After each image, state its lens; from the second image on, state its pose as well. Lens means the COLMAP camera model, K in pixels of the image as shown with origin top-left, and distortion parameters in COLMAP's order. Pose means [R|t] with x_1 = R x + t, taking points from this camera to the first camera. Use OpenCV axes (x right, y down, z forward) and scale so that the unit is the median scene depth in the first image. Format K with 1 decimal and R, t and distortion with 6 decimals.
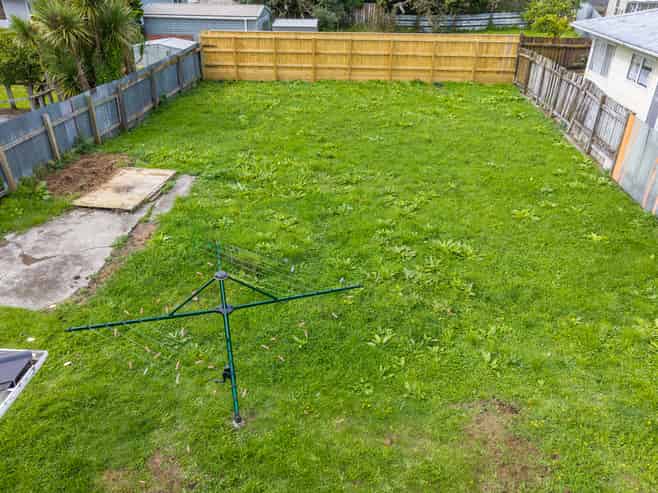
lens RADIAL K [[504.6, 0, 329.0], [0, 504.6, 246.5], [0, 0, 1]] dist [0.002332, 0.002367]
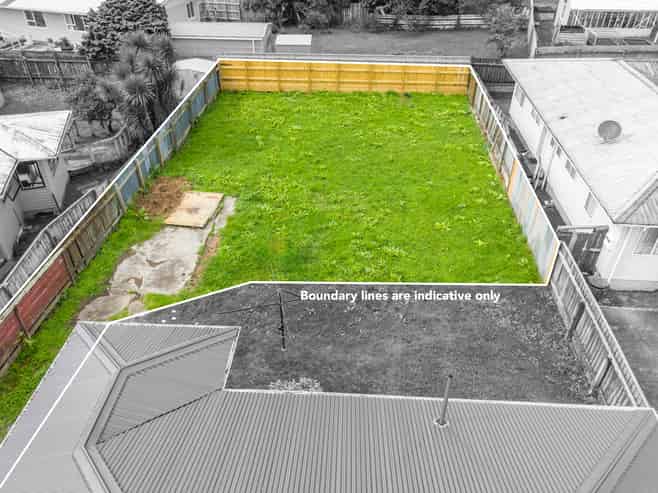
lens RADIAL K [[502.8, 0, 329.0], [0, 502.8, 246.5], [0, 0, 1]] dist [0.023173, -0.004990]
pose [[0.999853, -0.013858, 0.010107, 0.001299], [0.012582, 0.993055, 0.116978, -0.162218], [-0.011658, -0.116833, 0.993083, -0.523632]]
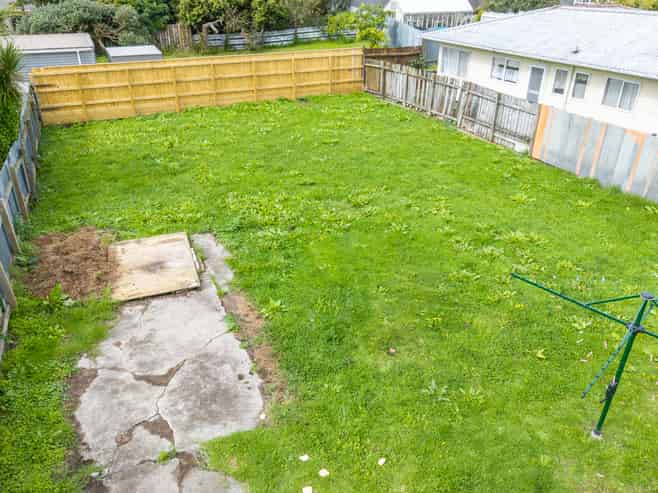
lens RADIAL K [[504.6, 0, 329.0], [0, 504.6, 246.5], [0, 0, 1]] dist [0.002332, 0.002367]
pose [[0.864226, -0.242671, 0.440709, -0.463304], [0.252100, 0.966952, 0.038076, -0.094723], [-0.435385, 0.078196, 0.896842, 0.119981]]
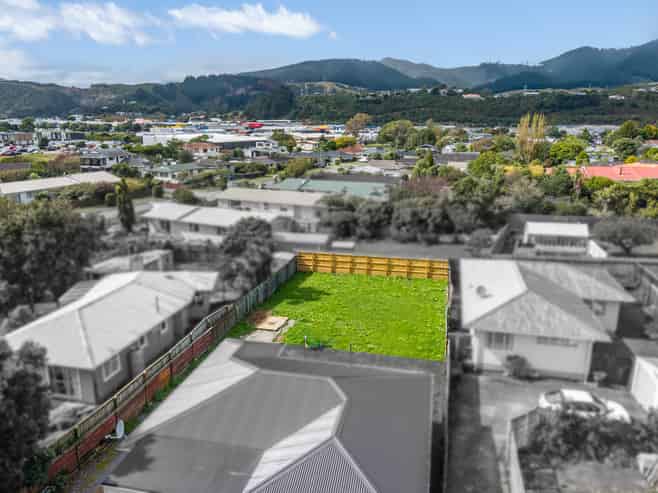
lens RADIAL K [[492.5, 0, 329.0], [0, 492.5, 246.5], [0, 0, 1]] dist [0.308201, 0.000480]
pose [[0.989388, 0.028674, -0.142437, 0.304598], [-0.066259, 0.961505, -0.266681, 0.192269], [0.129307, 0.273289, 0.953201, -1.715312]]
